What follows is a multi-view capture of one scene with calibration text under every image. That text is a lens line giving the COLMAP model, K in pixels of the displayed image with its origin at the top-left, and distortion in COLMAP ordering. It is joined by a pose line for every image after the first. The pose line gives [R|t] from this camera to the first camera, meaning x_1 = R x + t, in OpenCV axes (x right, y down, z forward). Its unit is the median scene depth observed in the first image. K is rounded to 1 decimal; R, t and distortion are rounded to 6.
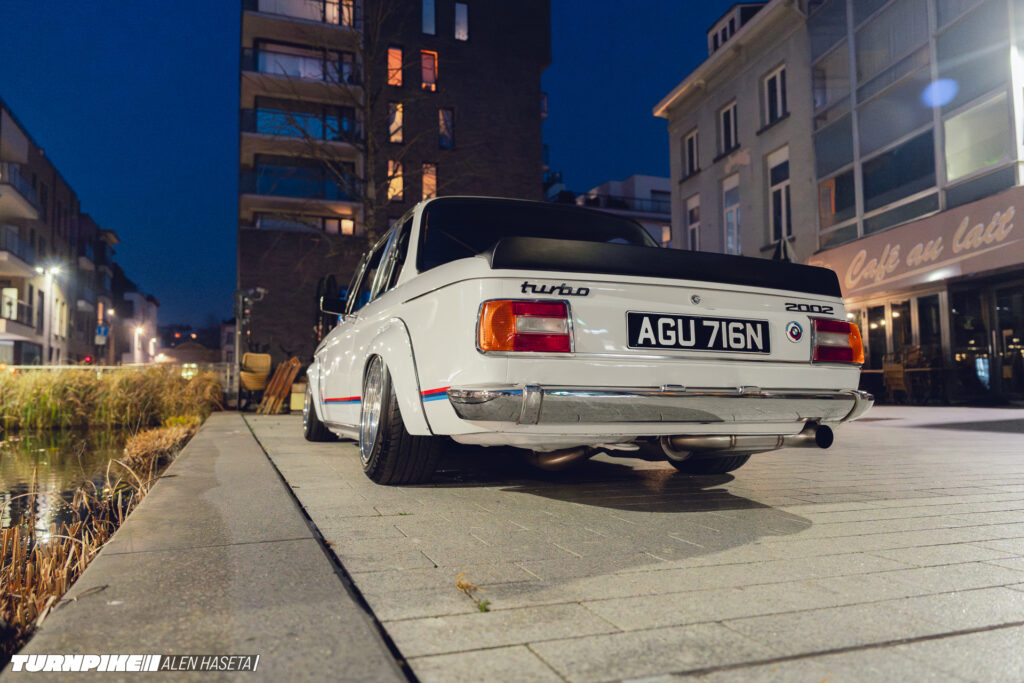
lens RADIAL K [[720.0, 0, 531.7], [0, 720.0, 332.0], [0, 0, 1]] dist [-0.007150, 0.004976]
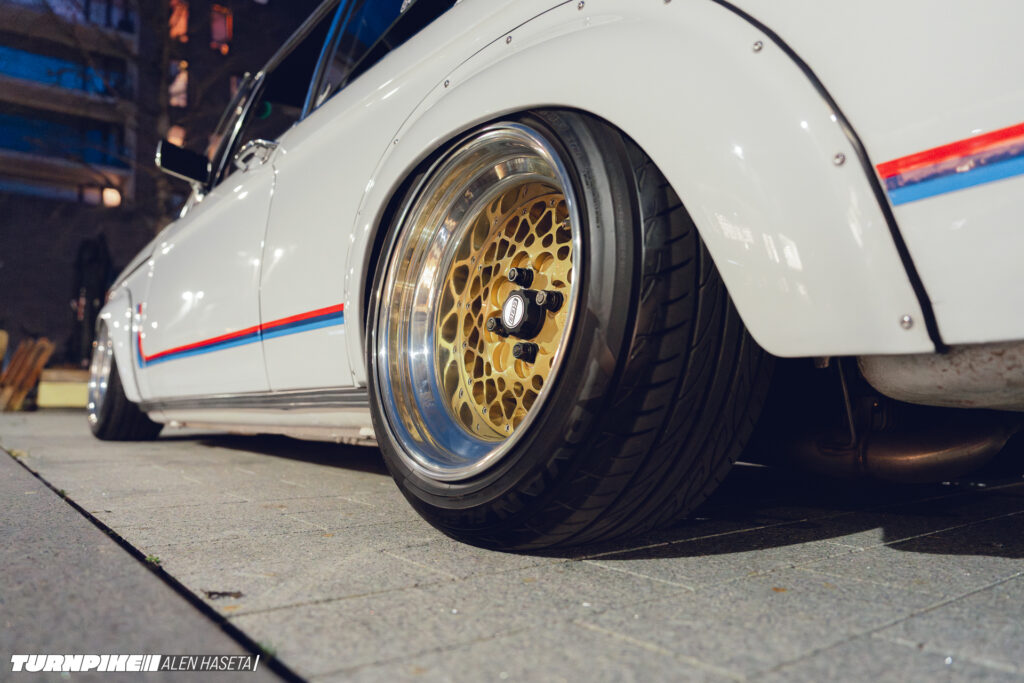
lens RADIAL K [[678.5, 0, 512.7], [0, 678.5, 338.0], [0, 0, 1]] dist [-0.000534, 0.000558]
pose [[0.955126, 0.021956, 0.295384, -0.039435], [-0.020325, 0.999757, -0.008590, 0.017271], [-0.295501, 0.002201, 0.955340, 0.098758]]
